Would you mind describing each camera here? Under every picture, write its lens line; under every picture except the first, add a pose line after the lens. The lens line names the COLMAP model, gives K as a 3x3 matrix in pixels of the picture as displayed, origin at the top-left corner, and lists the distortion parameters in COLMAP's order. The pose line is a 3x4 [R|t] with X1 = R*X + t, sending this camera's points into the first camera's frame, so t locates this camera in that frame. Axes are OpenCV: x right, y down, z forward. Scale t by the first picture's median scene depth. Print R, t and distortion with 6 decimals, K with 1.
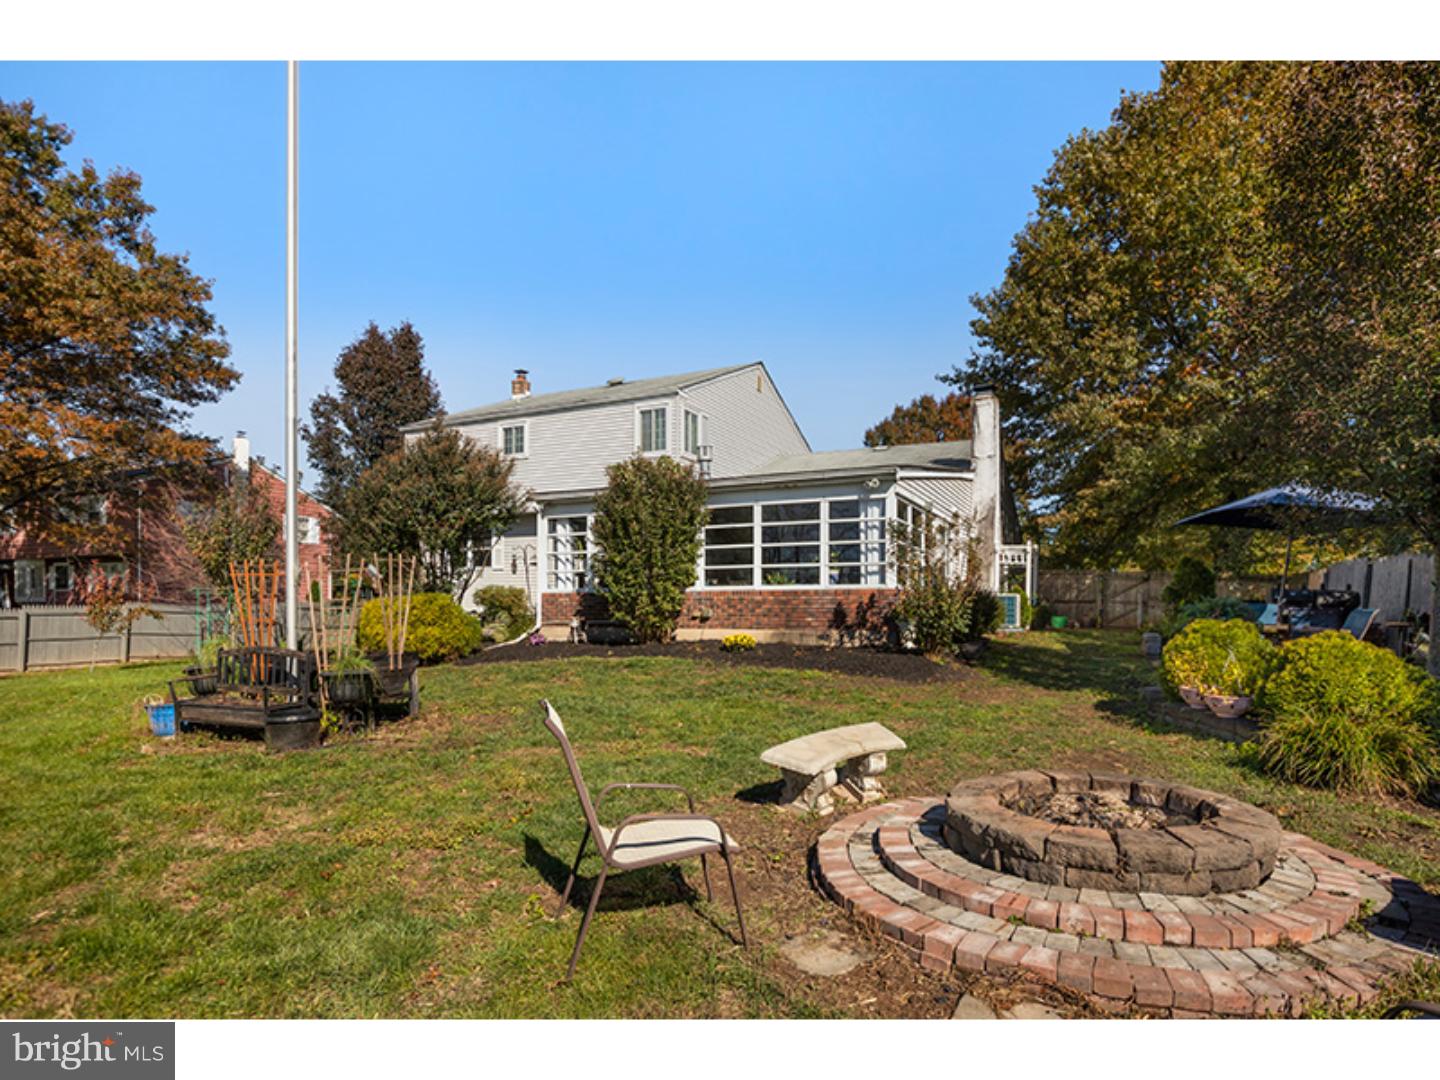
lens RADIAL K [[782.8, 0, 720.0], [0, 782.8, 540.0], [0, 0, 1]] dist [-0.000681, -0.000069]
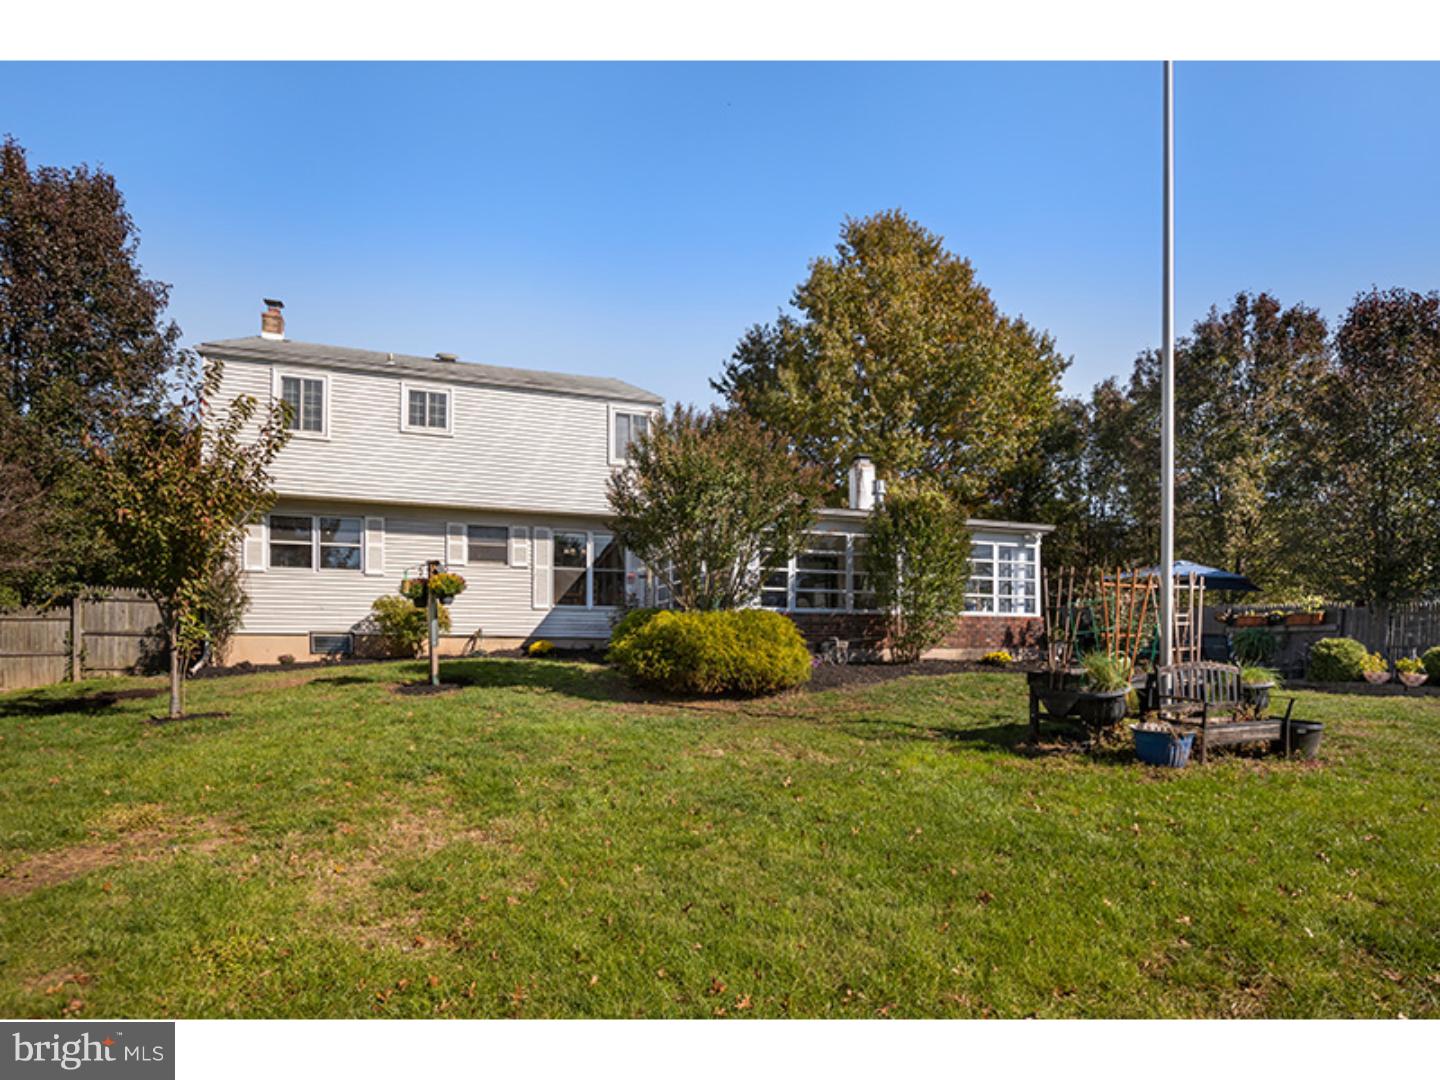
lens RADIAL K [[717.5, 0, 720.0], [0, 717.5, 540.0], [0, 0, 1]] dist [0.000589, 0.000044]
pose [[0.712830, 0.092107, 0.695262, -0.983886], [-0.076067, 0.995644, -0.053912, 0.037850], [-0.697200, -0.014456, 0.716731, 0.488378]]
